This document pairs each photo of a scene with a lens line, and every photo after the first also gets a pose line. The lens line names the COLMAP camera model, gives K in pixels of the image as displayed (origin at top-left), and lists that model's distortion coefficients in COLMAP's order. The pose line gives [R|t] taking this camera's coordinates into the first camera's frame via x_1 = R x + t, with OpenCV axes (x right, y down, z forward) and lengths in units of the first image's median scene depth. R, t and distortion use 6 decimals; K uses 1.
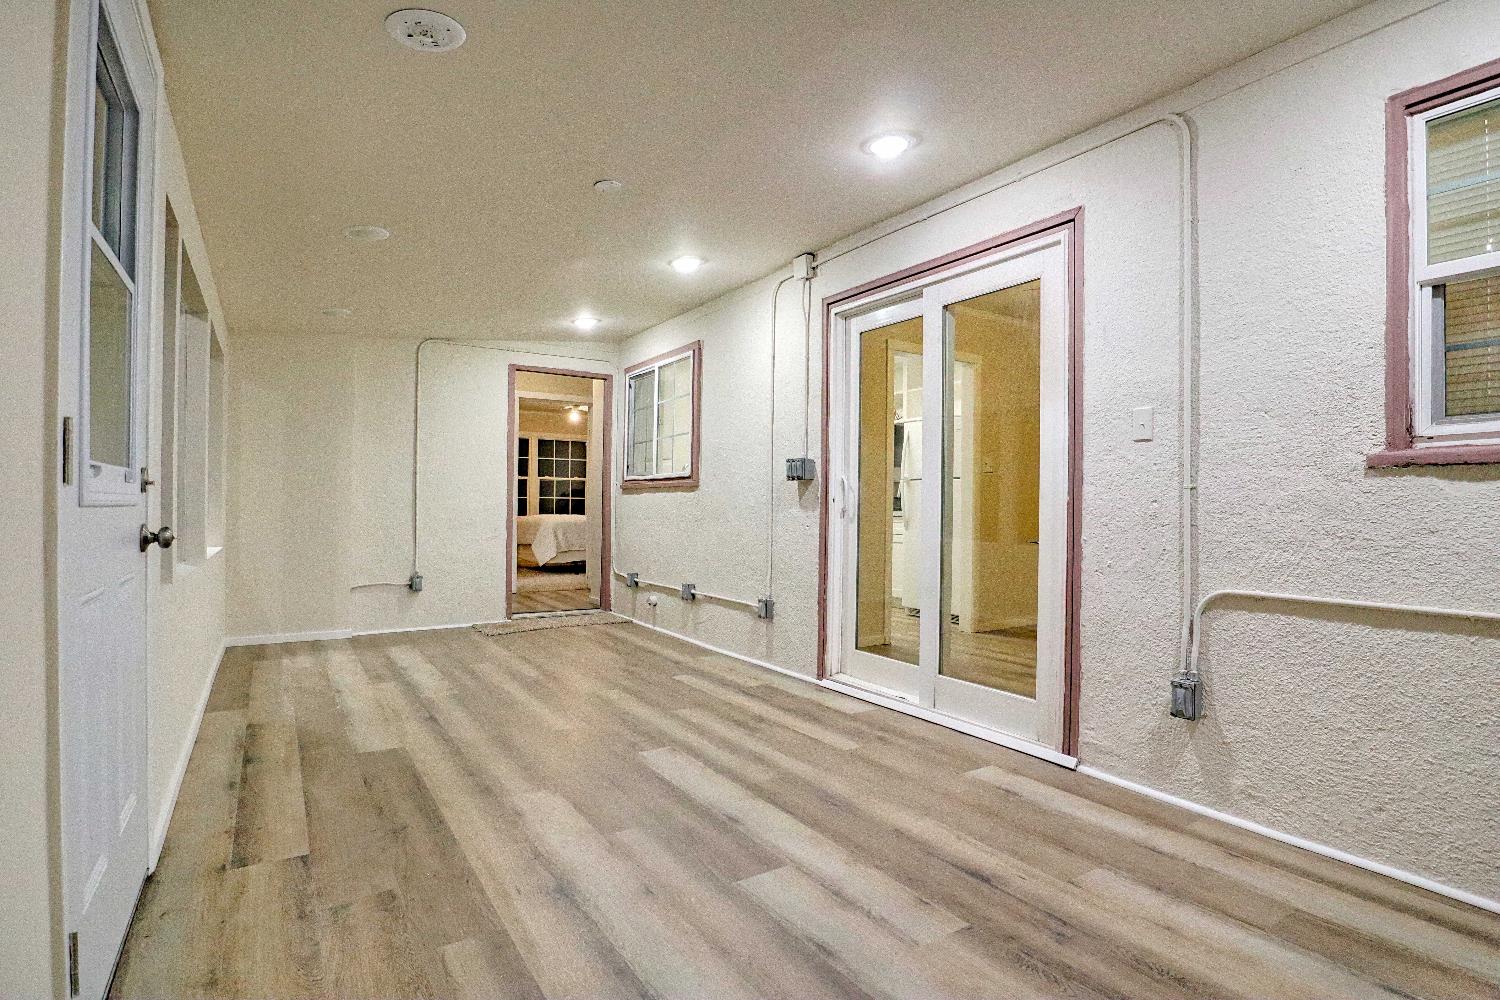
lens RADIAL K [[767.9, 0, 751.5], [0, 767.9, 501.4], [0, 0, 1]] dist [-0.018678, -0.000631]
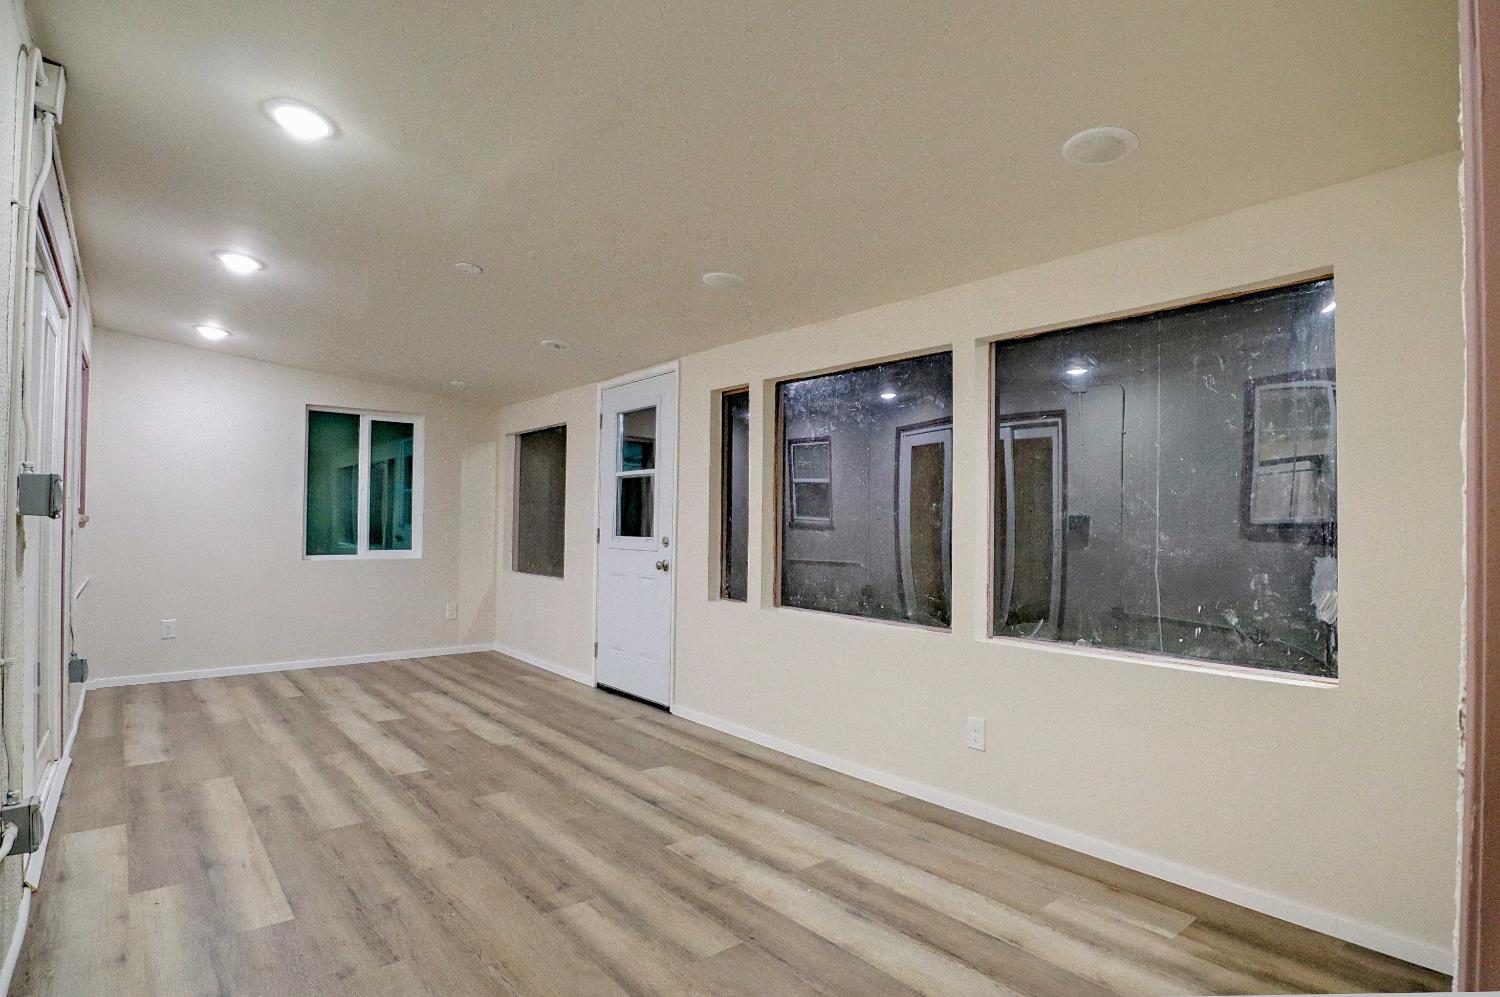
lens RADIAL K [[767.9, 0, 748.2], [0, 767.9, 508.5], [0, 0, 1]] dist [-0.018678, -0.000631]
pose [[-0.991898, -0.025105, -0.124535, -0.480313], [-0.021797, 0.999374, -0.027854, -0.045625], [0.125157, -0.024913, -0.991824, 2.239497]]
